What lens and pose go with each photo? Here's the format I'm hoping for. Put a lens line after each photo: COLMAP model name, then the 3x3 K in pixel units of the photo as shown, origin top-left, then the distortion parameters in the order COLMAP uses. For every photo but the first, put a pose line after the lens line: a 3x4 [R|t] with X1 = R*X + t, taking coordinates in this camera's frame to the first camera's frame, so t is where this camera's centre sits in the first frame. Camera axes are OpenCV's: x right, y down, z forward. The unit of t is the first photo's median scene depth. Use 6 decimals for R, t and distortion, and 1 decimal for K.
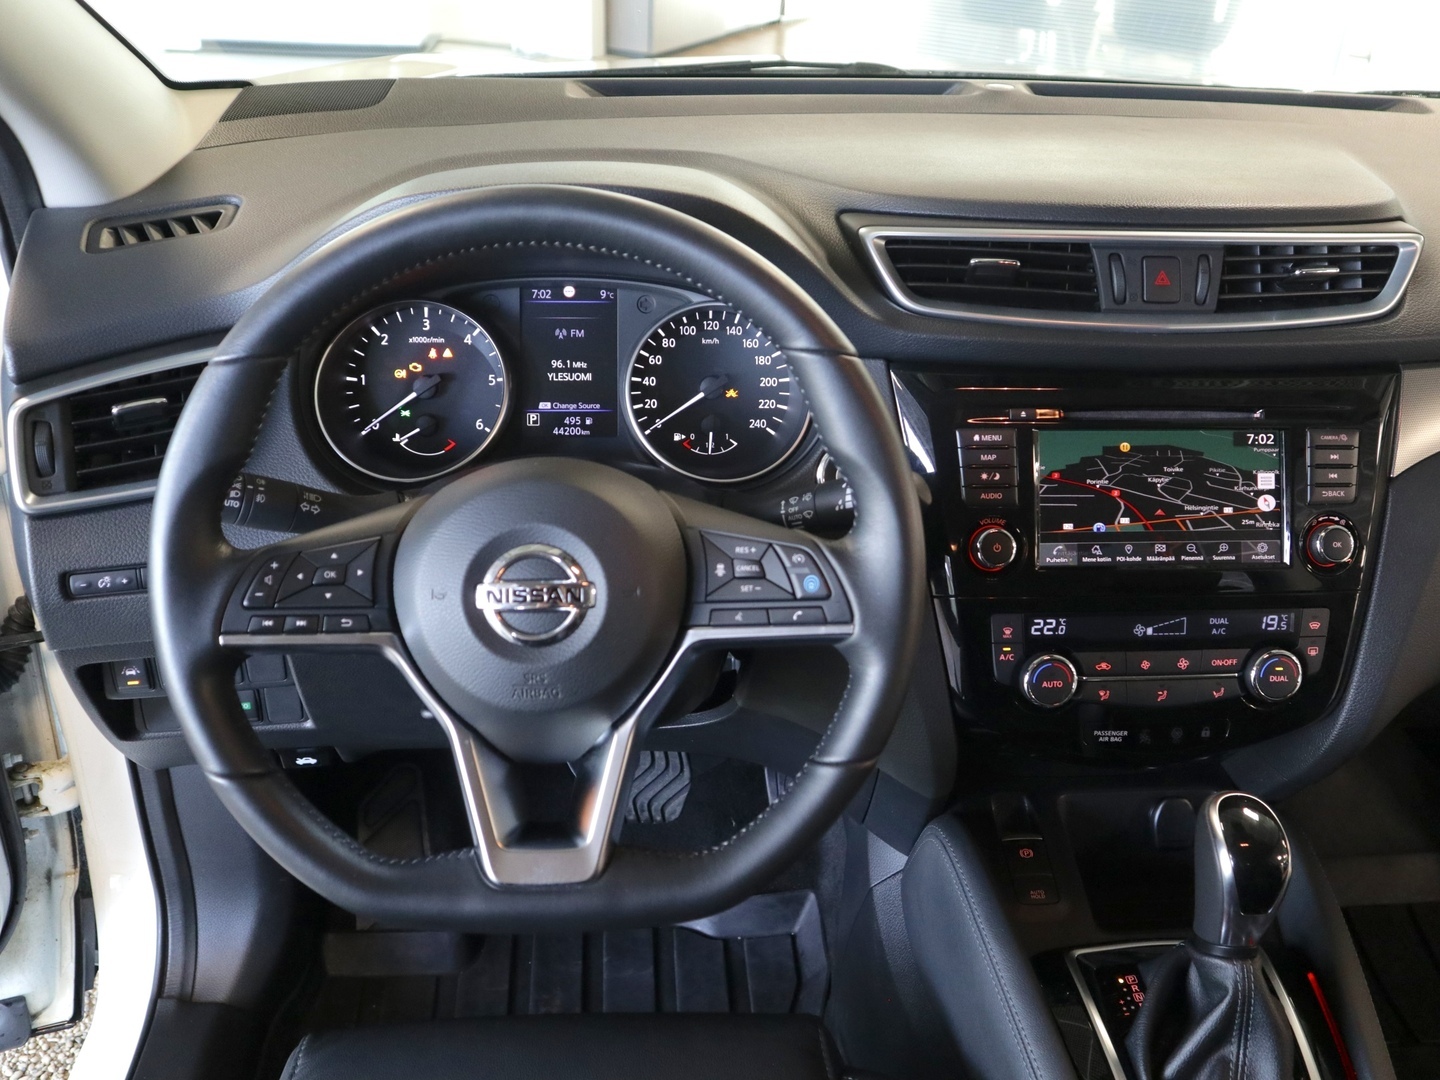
lens RADIAL K [[1335.6, 0, 720.0], [0, 1335.6, 540.0], [0, 0, 1]] dist [-0.069070, 0.095929]
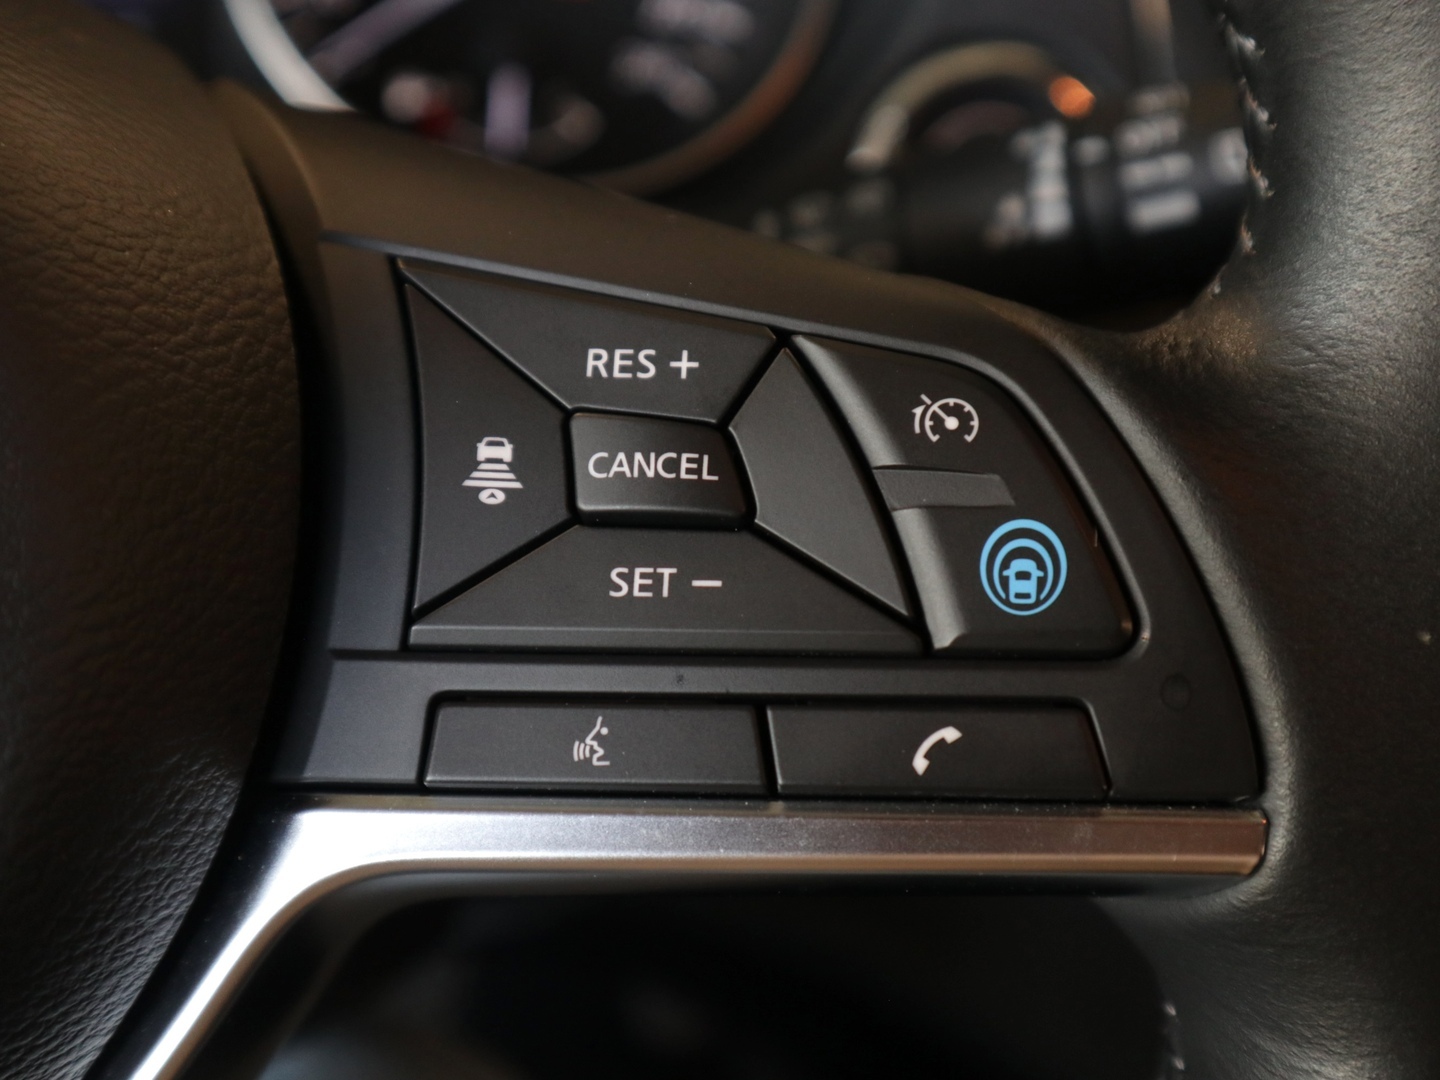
lens RADIAL K [[1896.7, 0, 720.0], [0, 1896.7, 540.0], [0, 0, 1]] dist [-0.000386, -0.000018]
pose [[0.995201, 0.029674, 0.093248, 0.005512], [-0.033220, 0.998774, 0.036713, 0.016961], [-0.092044, -0.039634, 0.994966, 0.597708]]
